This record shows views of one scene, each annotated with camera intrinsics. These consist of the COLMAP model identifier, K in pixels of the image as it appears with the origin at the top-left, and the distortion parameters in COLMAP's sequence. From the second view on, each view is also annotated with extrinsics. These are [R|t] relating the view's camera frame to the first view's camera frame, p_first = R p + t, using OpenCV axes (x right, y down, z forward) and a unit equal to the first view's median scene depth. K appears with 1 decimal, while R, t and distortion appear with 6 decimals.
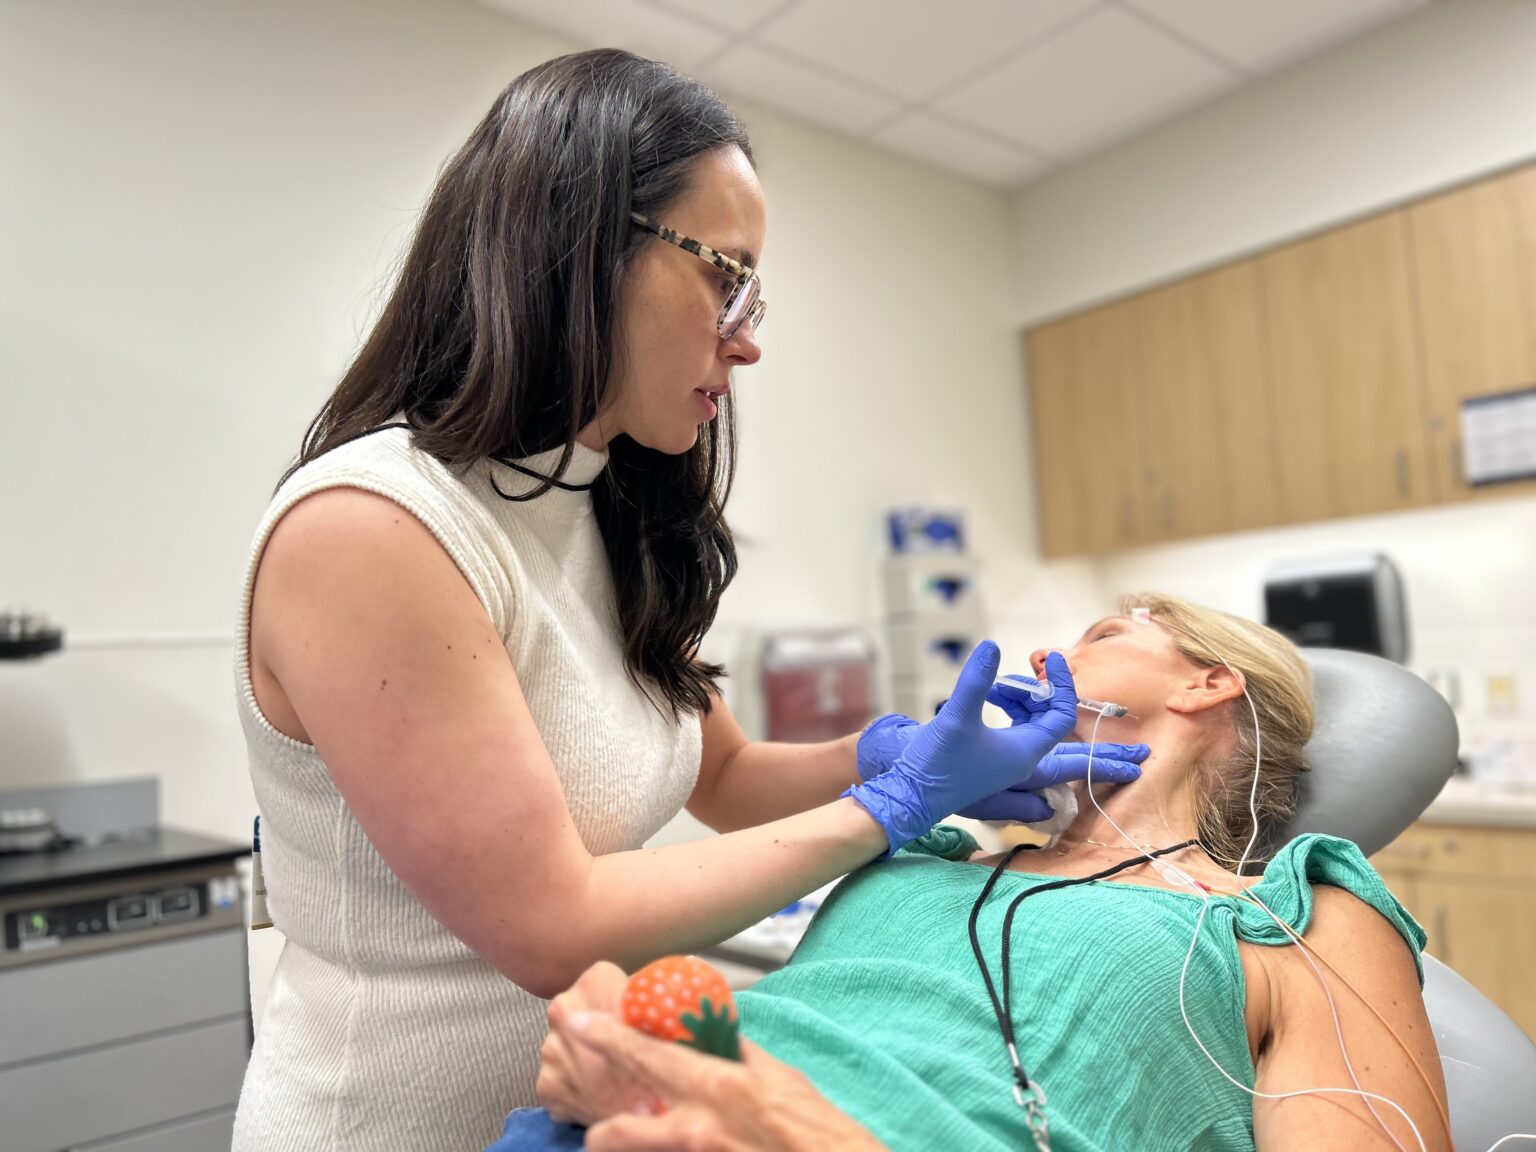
lens RADIAL K [[1149.5, 0, 772.7], [0, 1149.5, 579.8], [0, 0, 1]] dist [0.035245, -0.005355]
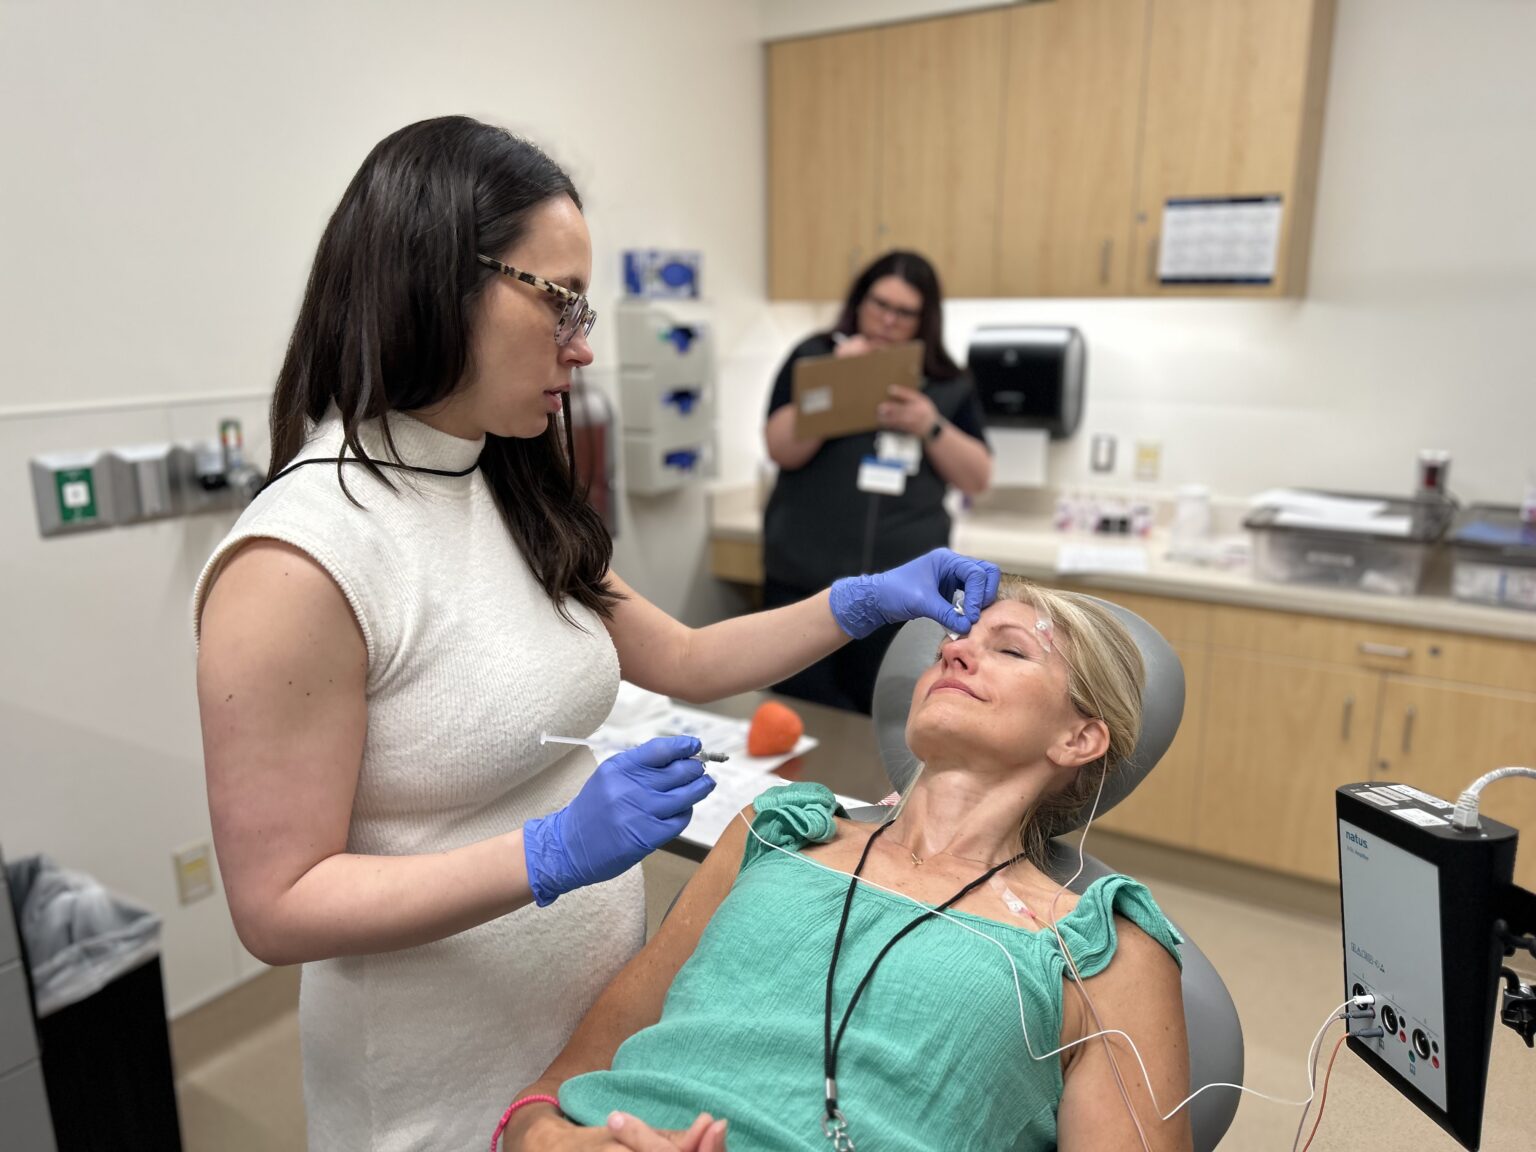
lens RADIAL K [[1149.5, 0, 772.7], [0, 1149.5, 579.8], [0, 0, 1]] dist [0.035245, -0.005355]
pose [[0.961818, -0.002044, 0.273684, -0.234084], [-0.077580, 0.956921, 0.279791, -0.412590], [-0.262466, -0.290341, 0.920225, 0.045964]]
